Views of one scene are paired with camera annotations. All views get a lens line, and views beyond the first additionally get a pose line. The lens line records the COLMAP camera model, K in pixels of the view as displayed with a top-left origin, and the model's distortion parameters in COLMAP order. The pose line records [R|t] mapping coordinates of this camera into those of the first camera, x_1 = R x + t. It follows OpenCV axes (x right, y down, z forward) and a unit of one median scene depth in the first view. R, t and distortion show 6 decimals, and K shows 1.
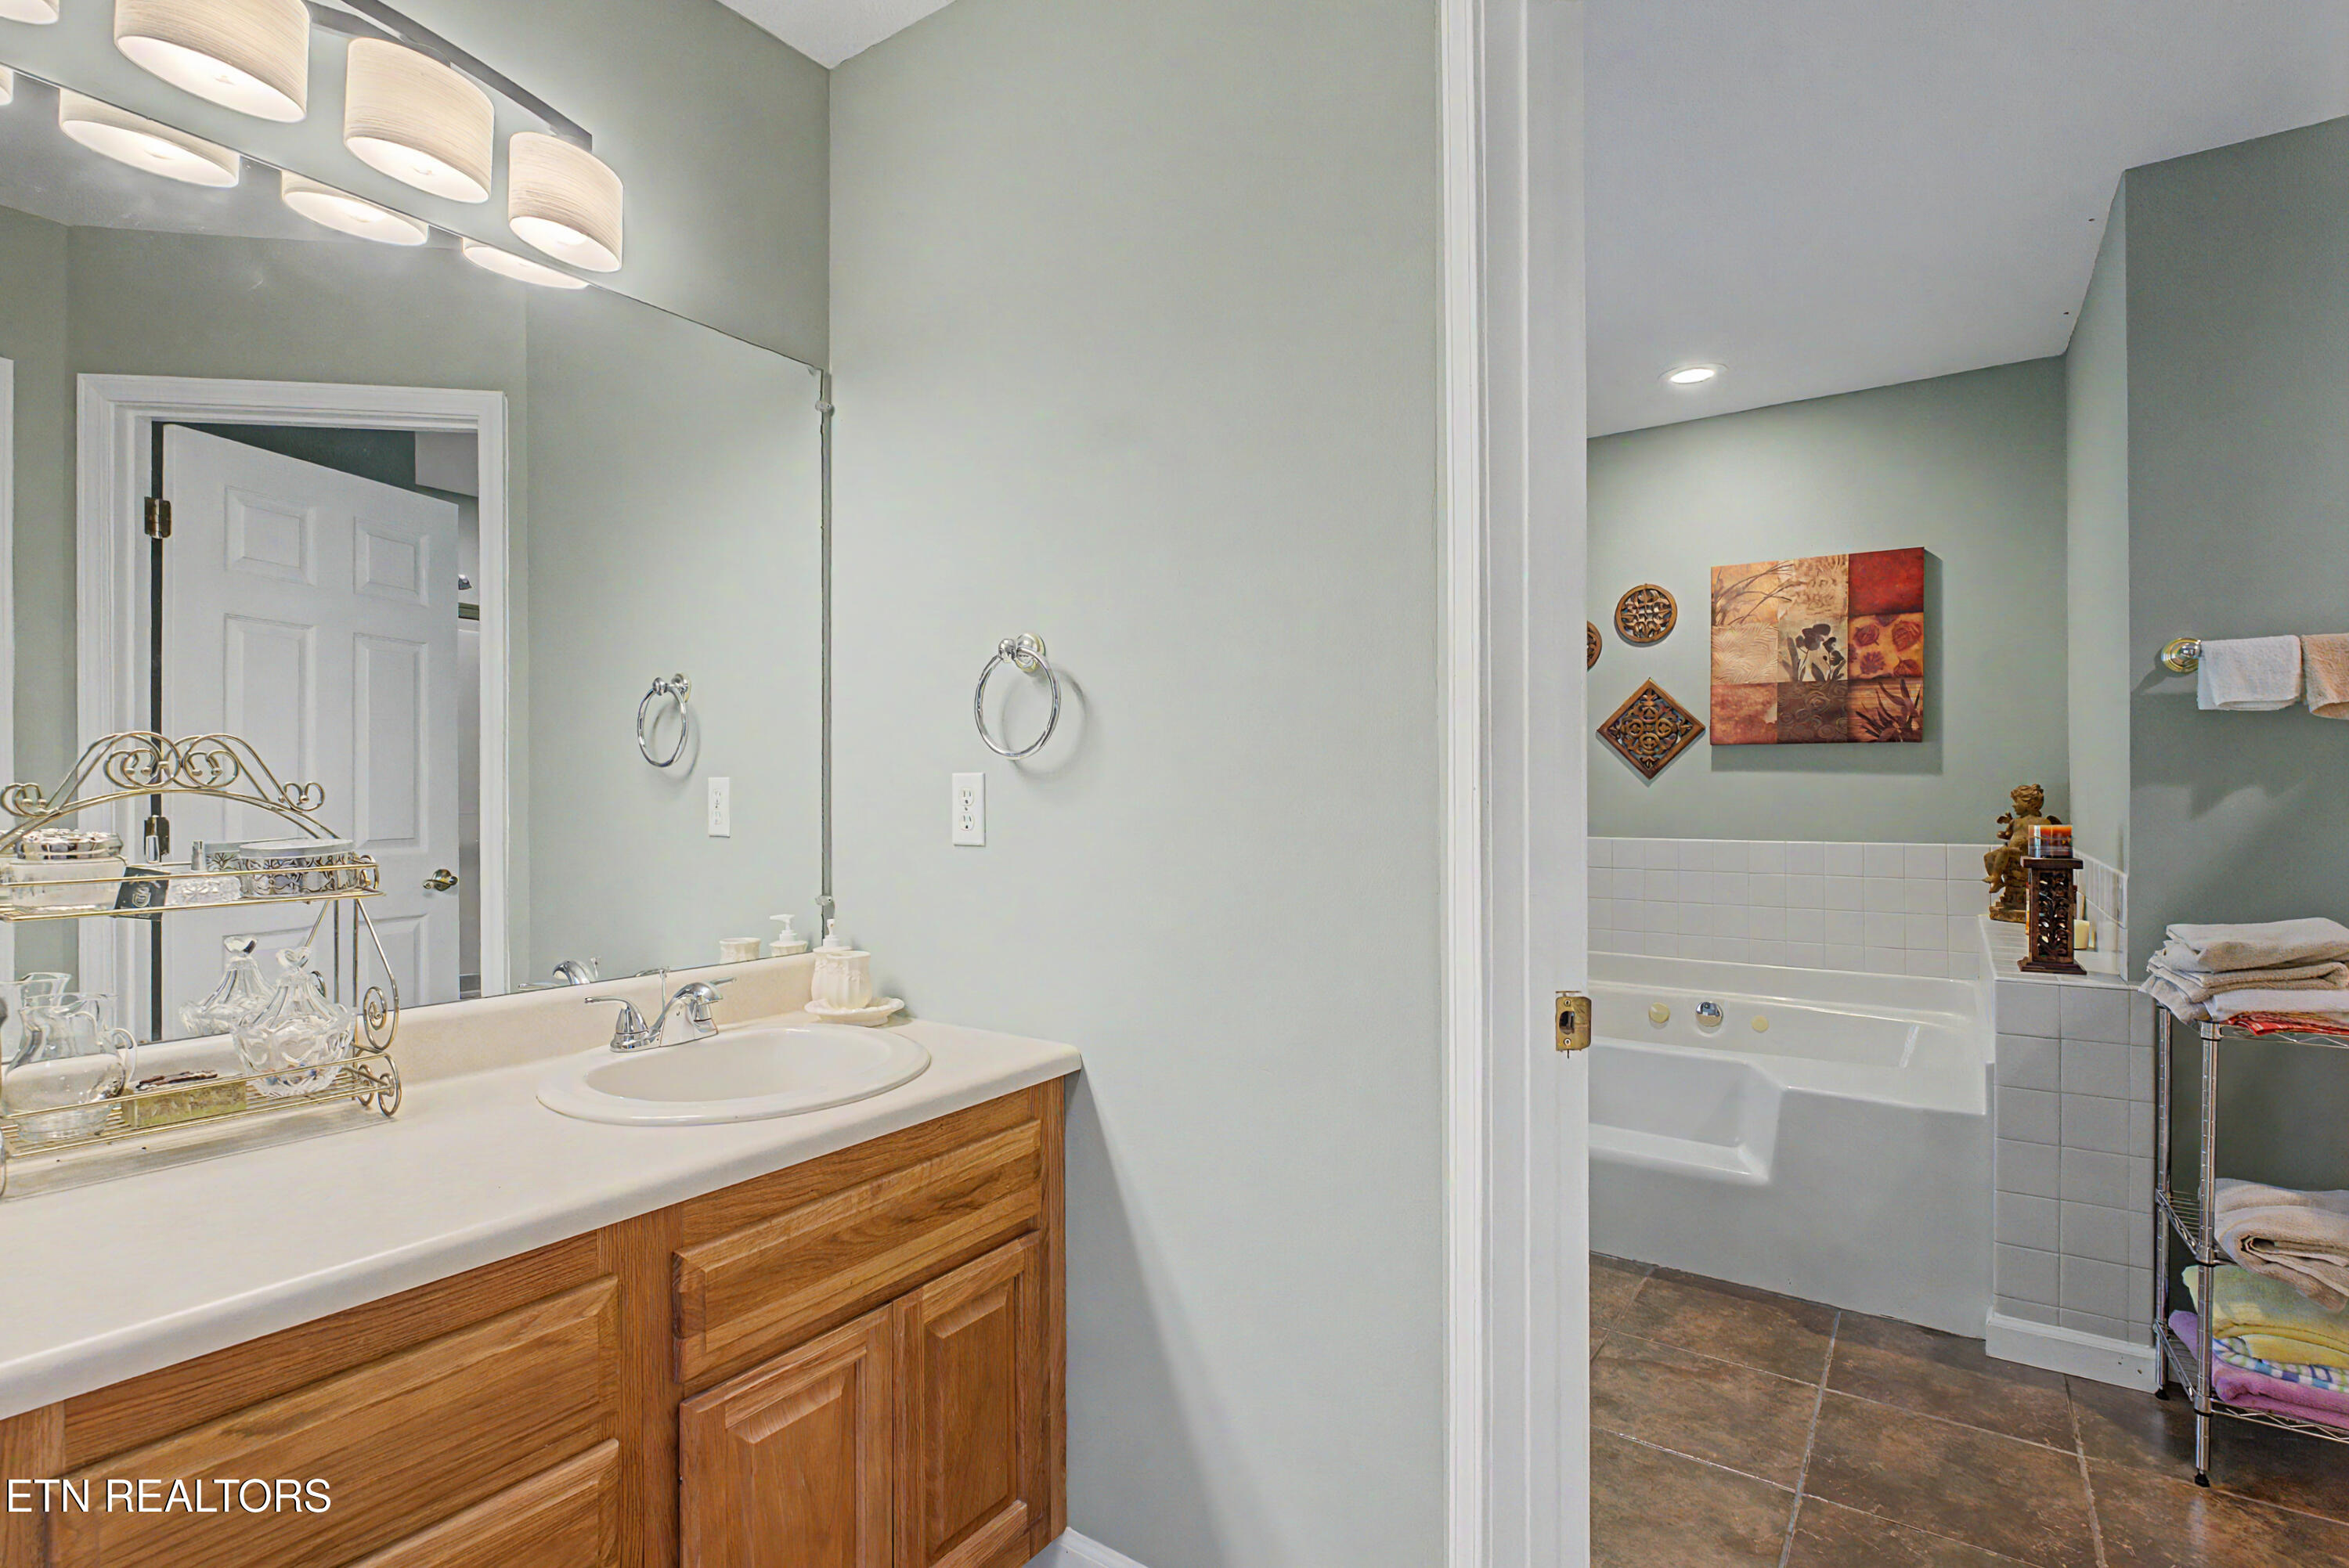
lens RADIAL K [[1104.2, 0, 1172.0], [0, 1104.2, 793.1], [0, 0, 1]] dist [-0.013065, -0.000043]
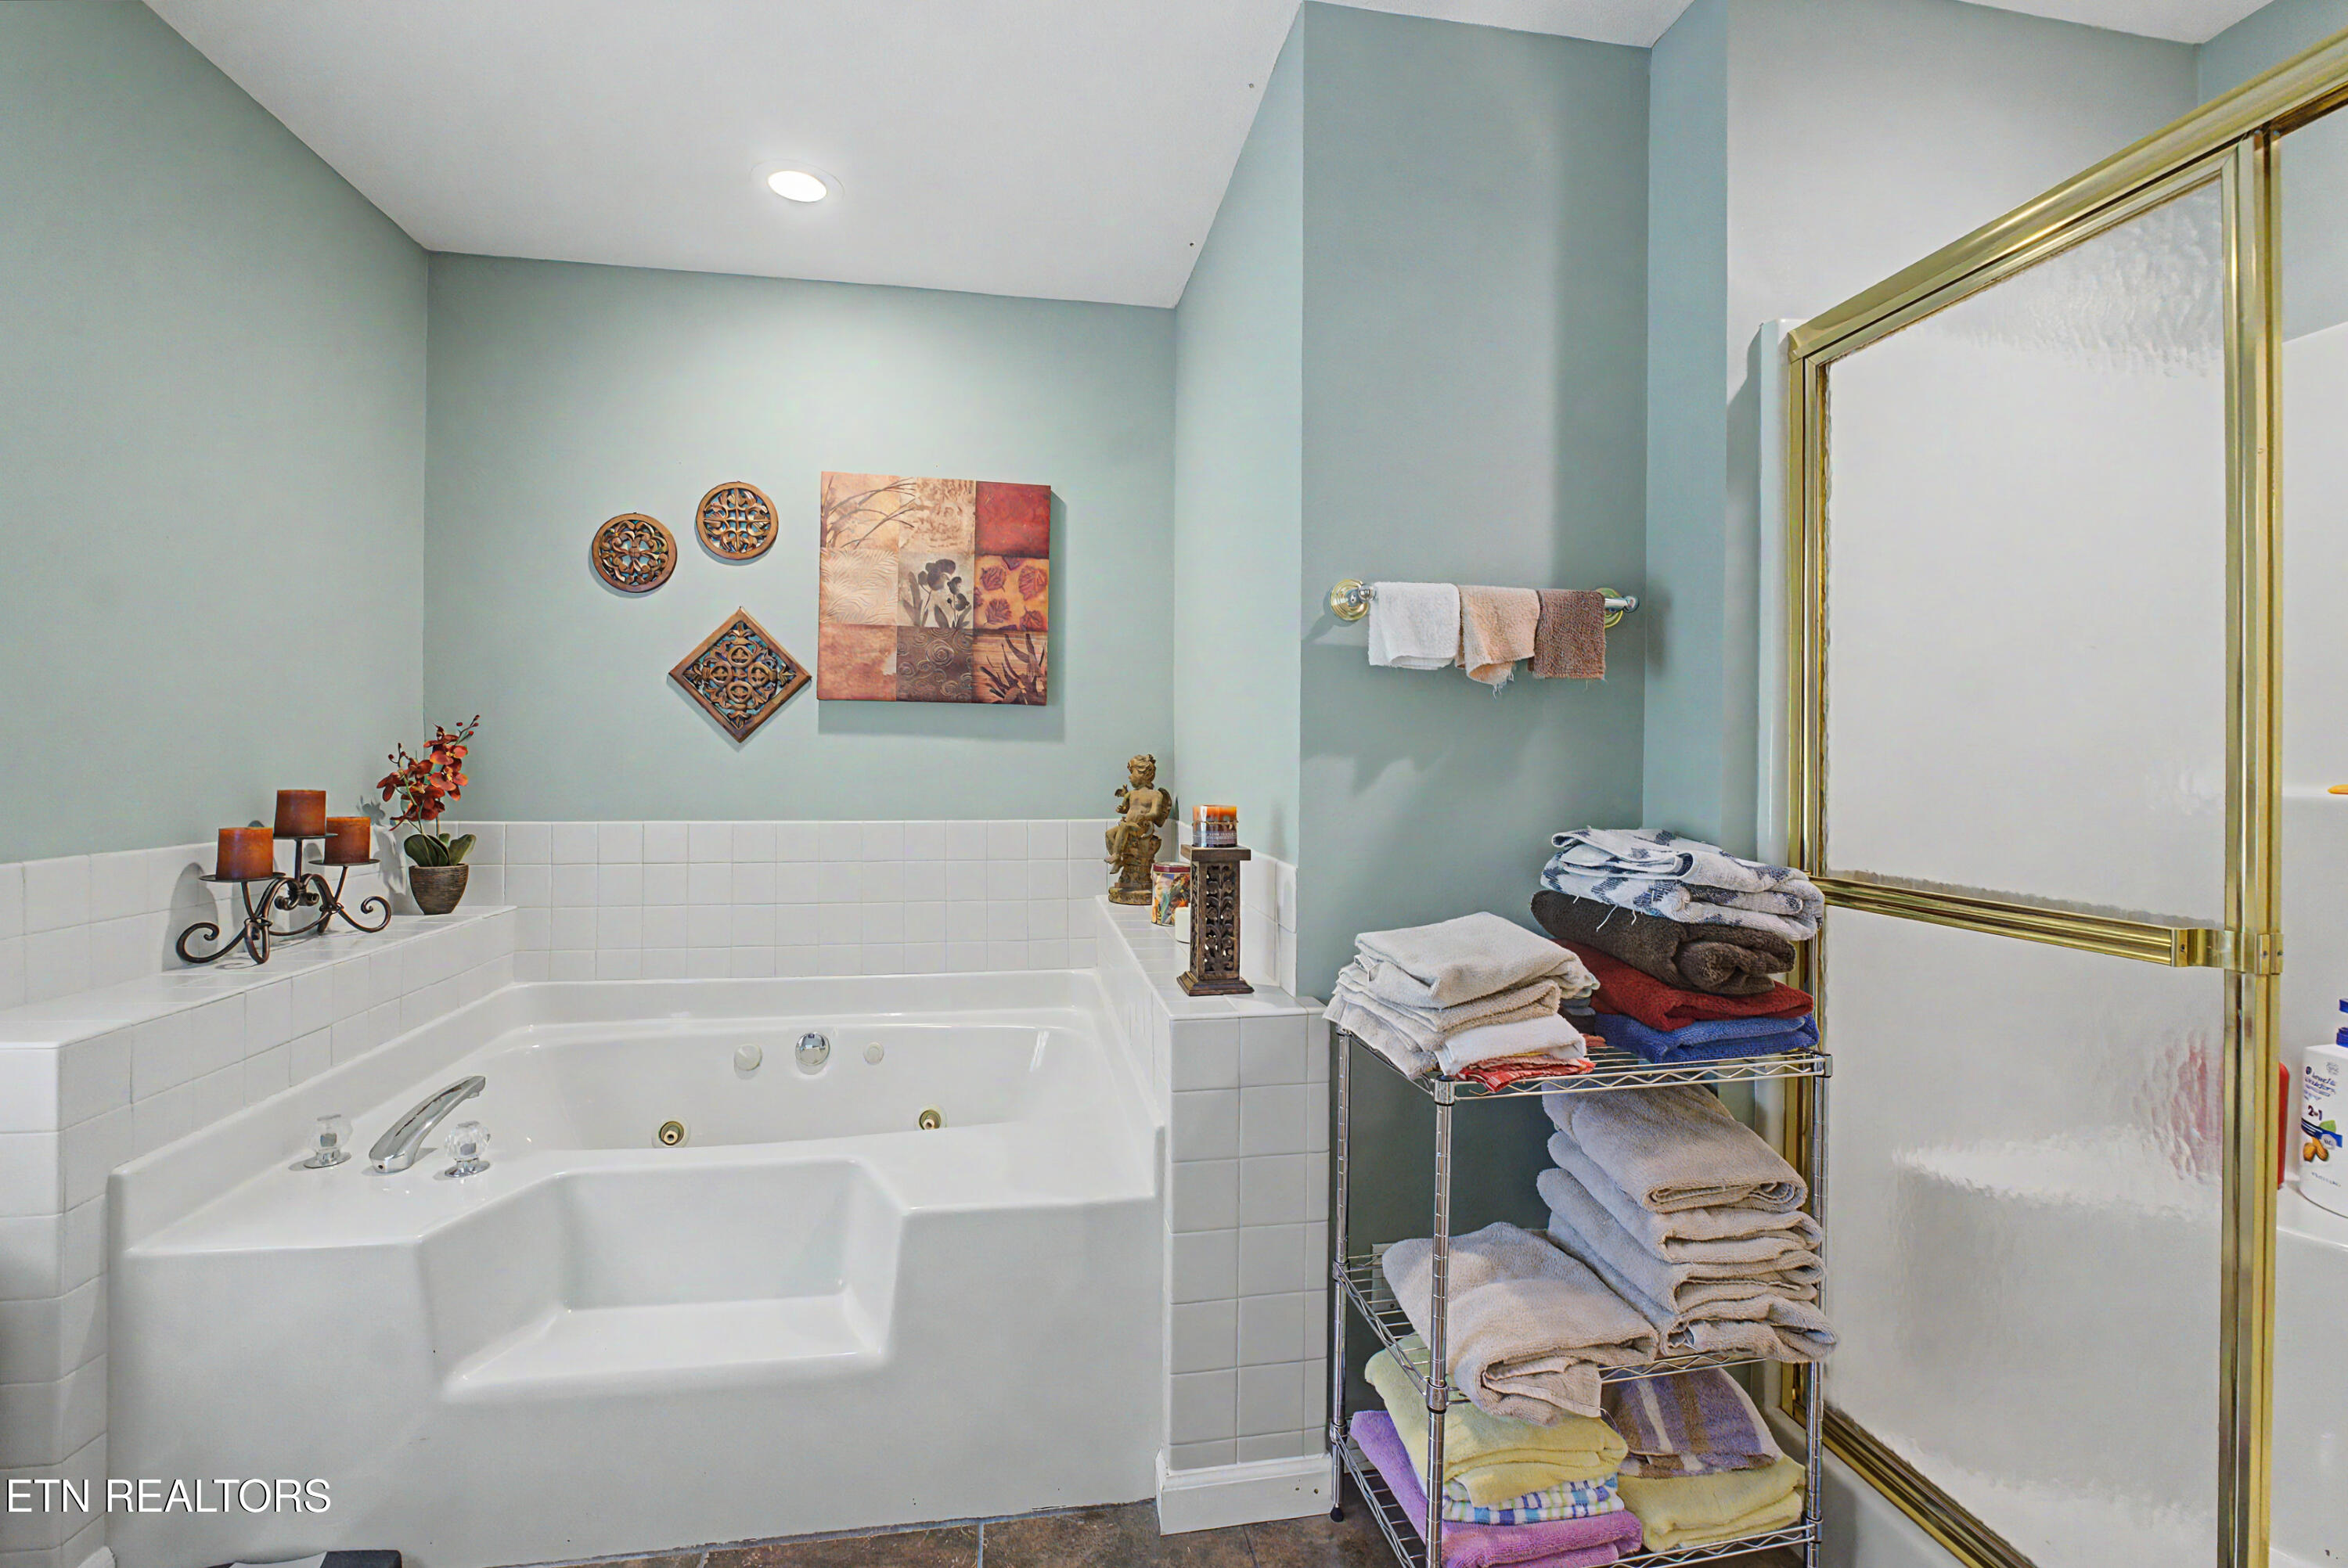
lens RADIAL K [[995.3, 0, 1172.5], [0, 995.3, 760.4], [0, 0, 1]] dist [-0.013315, 0.001240]
pose [[0.710965, 0.007672, 0.703186, 0.203551], [-0.007774, 0.999965, -0.003049, -0.000600], [-0.703185, -0.003299, 0.711000, 0.379208]]
